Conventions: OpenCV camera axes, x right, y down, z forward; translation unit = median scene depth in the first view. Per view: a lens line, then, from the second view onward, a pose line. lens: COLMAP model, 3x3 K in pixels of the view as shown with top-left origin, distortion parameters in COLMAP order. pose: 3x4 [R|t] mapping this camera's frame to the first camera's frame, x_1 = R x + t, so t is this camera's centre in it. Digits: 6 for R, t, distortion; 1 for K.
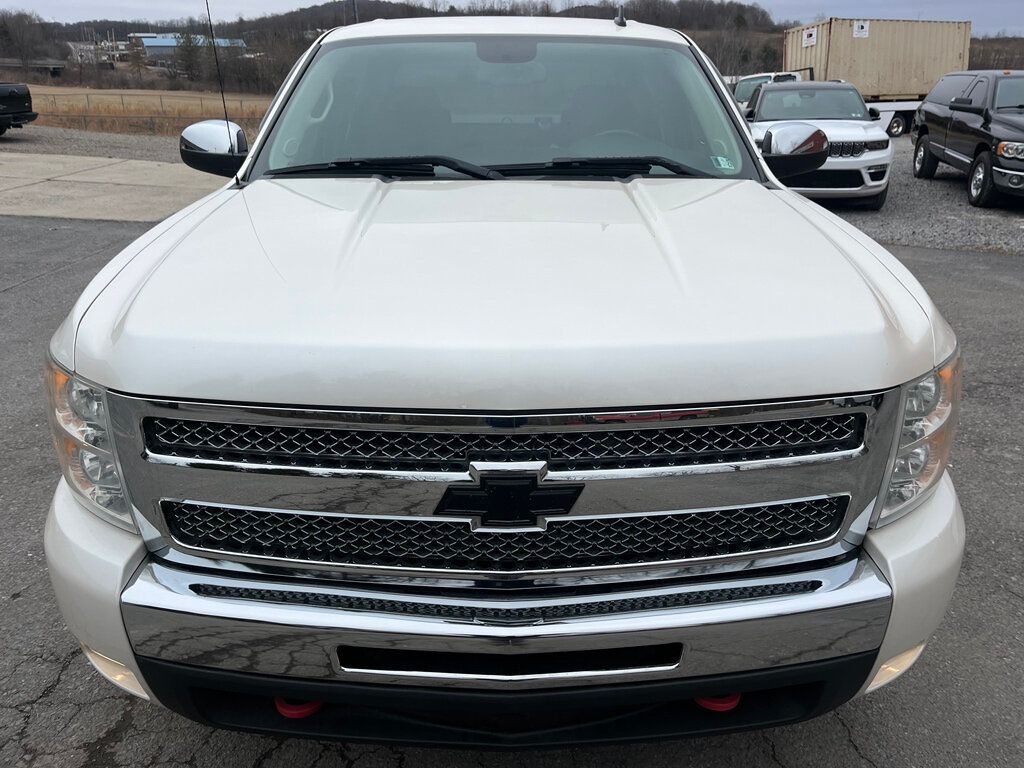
lens RADIAL K [[780.5, 0, 520.7], [0, 780.5, 378.4], [0, 0, 1]] dist [0.077233, -0.116722]
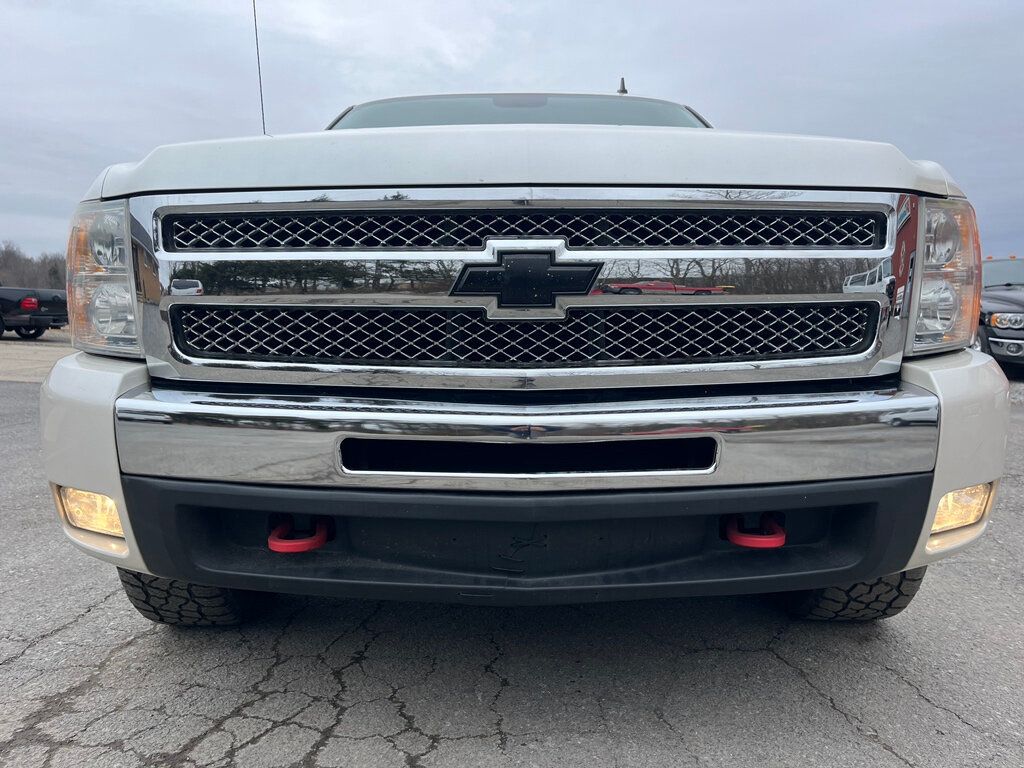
lens RADIAL K [[780.5, 0, 520.7], [0, 780.5, 378.4], [0, 0, 1]] dist [0.077233, -0.116722]
pose [[0.999897, -0.005473, -0.013254, -0.009002], [0.001571, 0.960534, -0.278157, 0.476495], [0.014254, 0.278107, 0.960444, 0.086857]]
